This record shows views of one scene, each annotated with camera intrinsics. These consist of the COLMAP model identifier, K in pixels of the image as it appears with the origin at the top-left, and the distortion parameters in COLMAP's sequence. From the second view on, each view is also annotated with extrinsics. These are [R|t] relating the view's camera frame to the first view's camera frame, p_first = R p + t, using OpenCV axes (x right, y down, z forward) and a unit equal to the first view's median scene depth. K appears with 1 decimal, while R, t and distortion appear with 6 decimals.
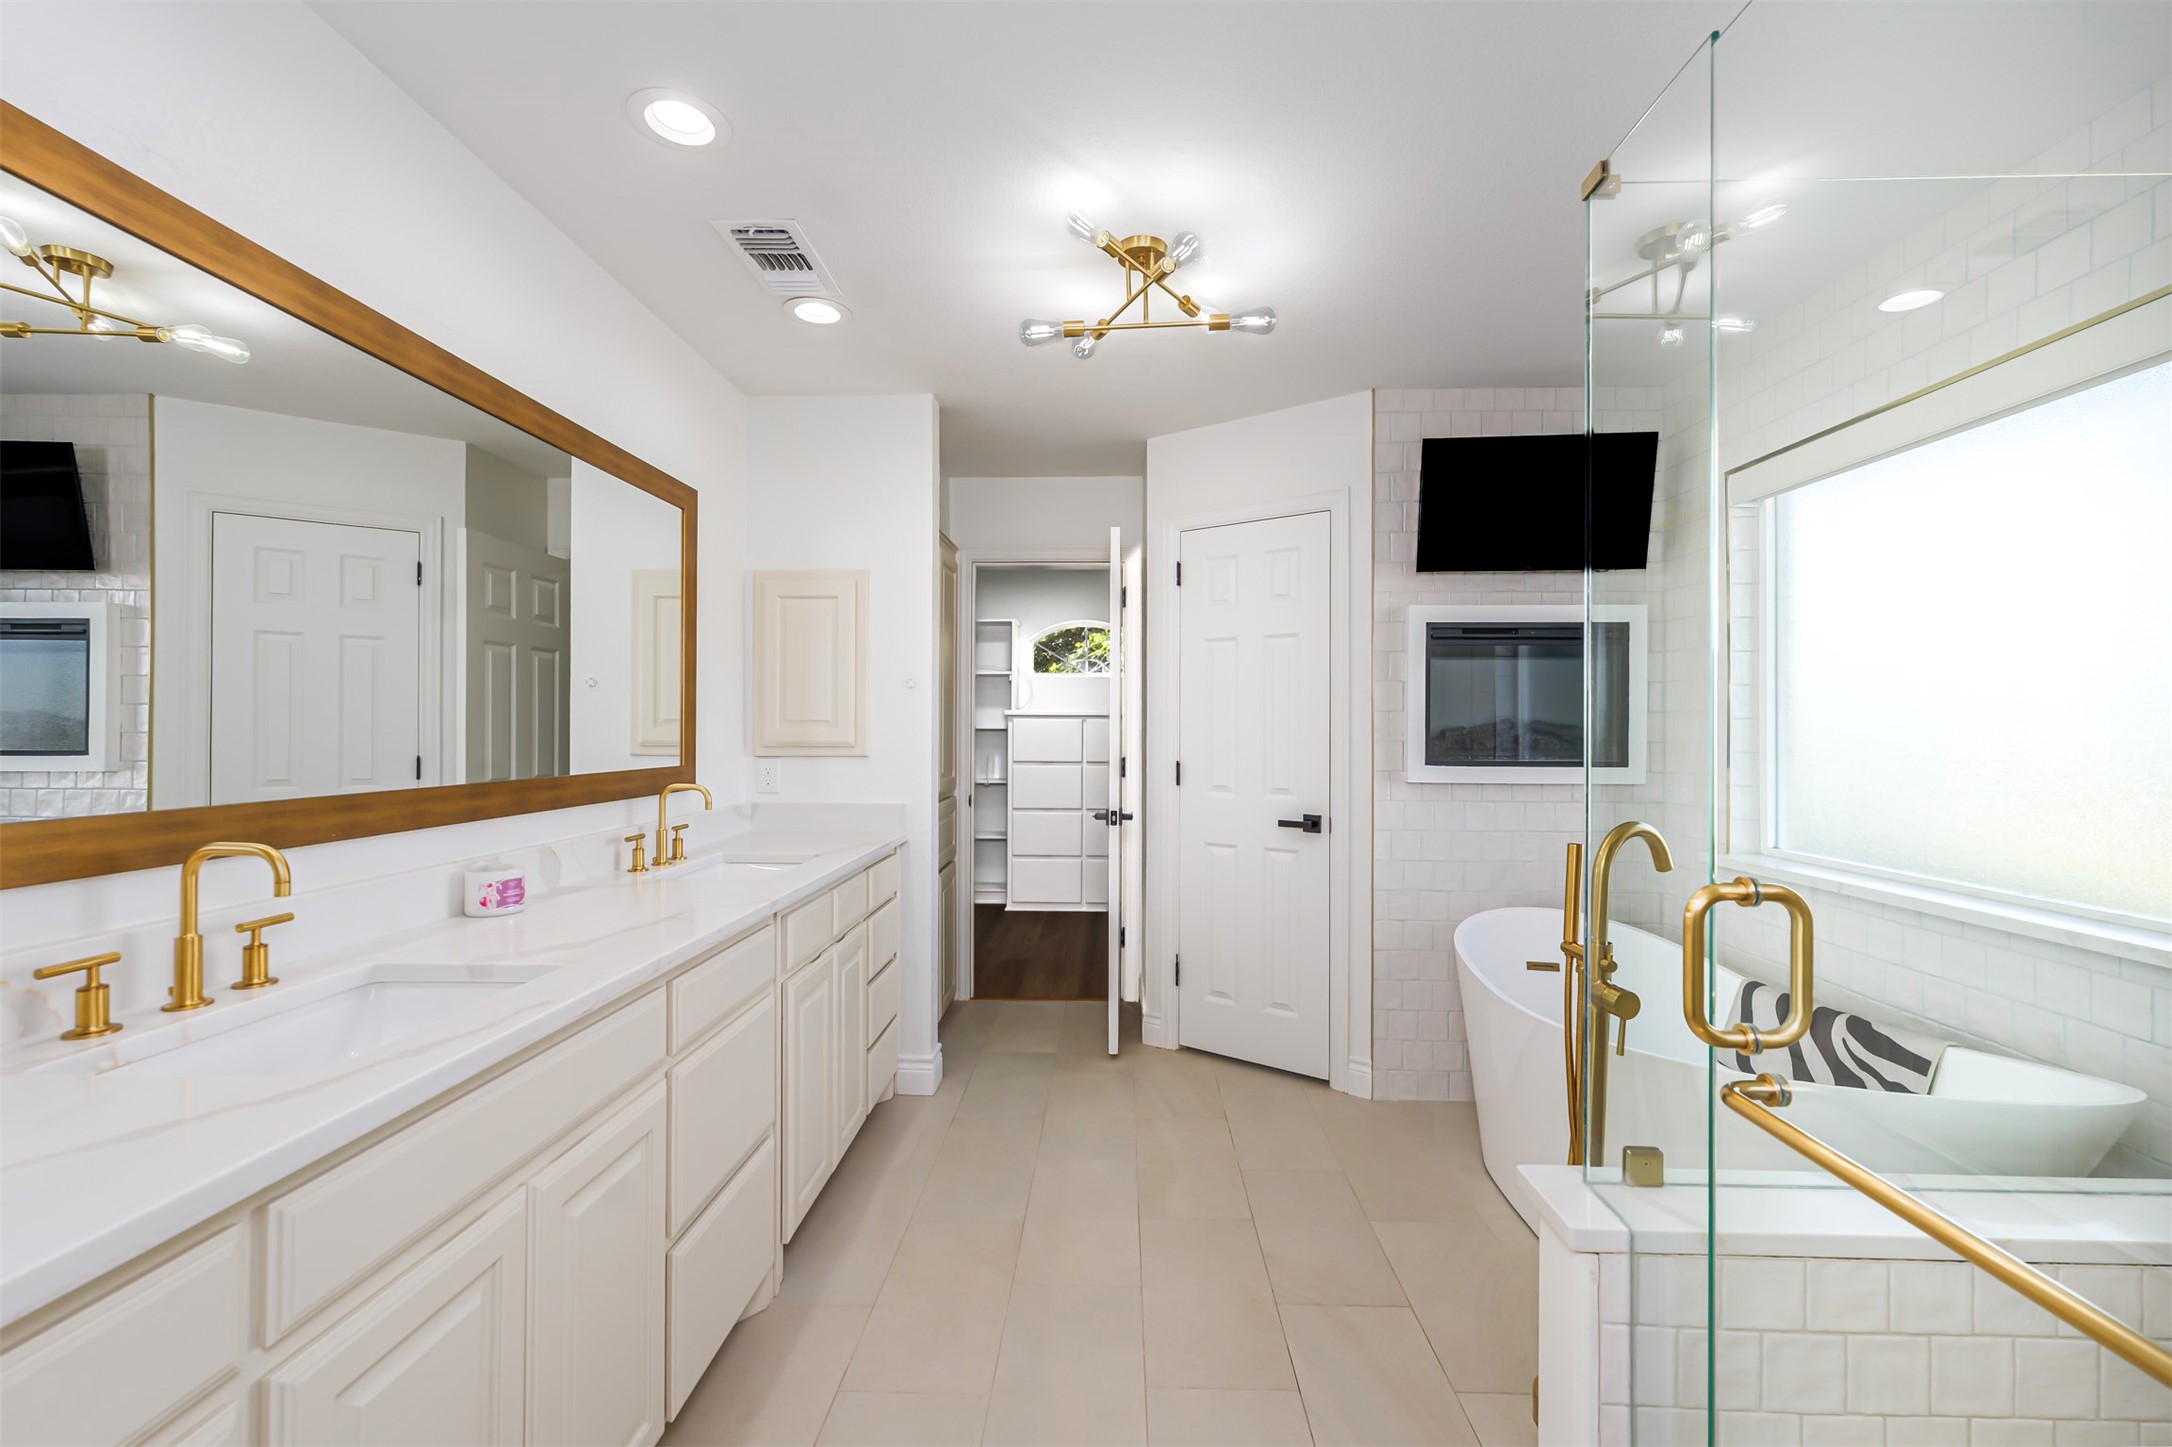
lens RADIAL K [[892.1, 0, 1089.0], [0, 892.1, 722.8], [0, 0, 1]] dist [0.000455, -0.000363]
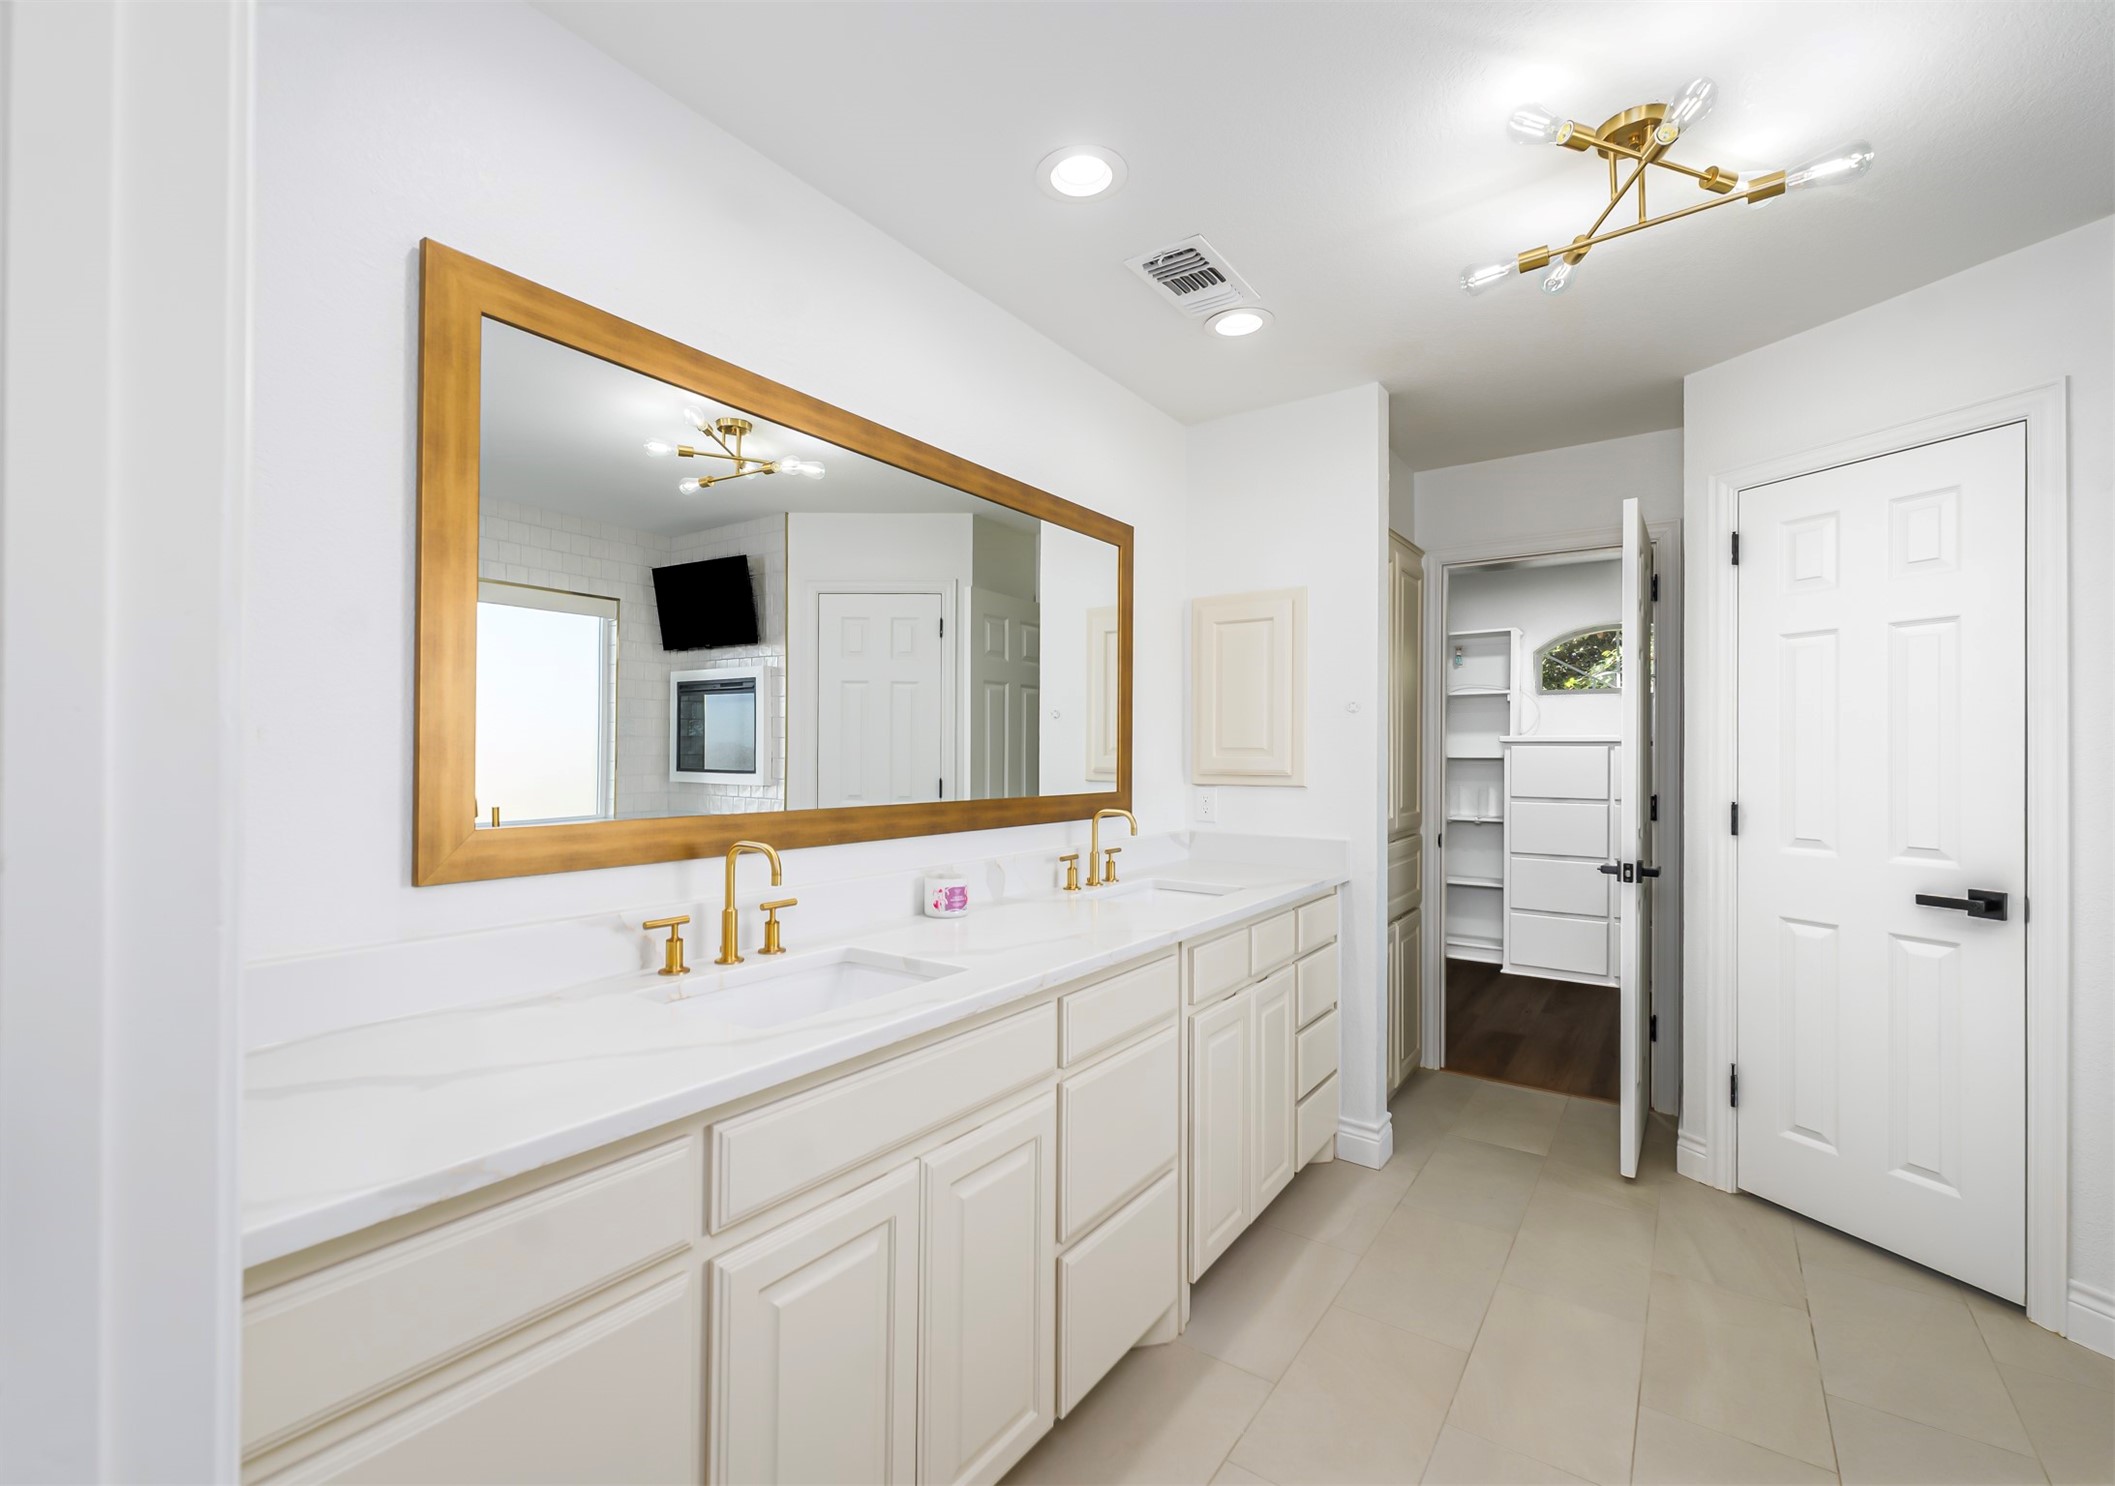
lens RADIAL K [[914.2, 0, 1051.4], [0, 914.2, 749.6], [0, 0, 1]] dist [0.000282, 0.000424]
pose [[0.821696, -0.001415, -0.569925, 0.090816], [0.000327, 0.999998, -0.002012, 0.000658], [0.569926, 0.001467, 0.821695, 0.076061]]
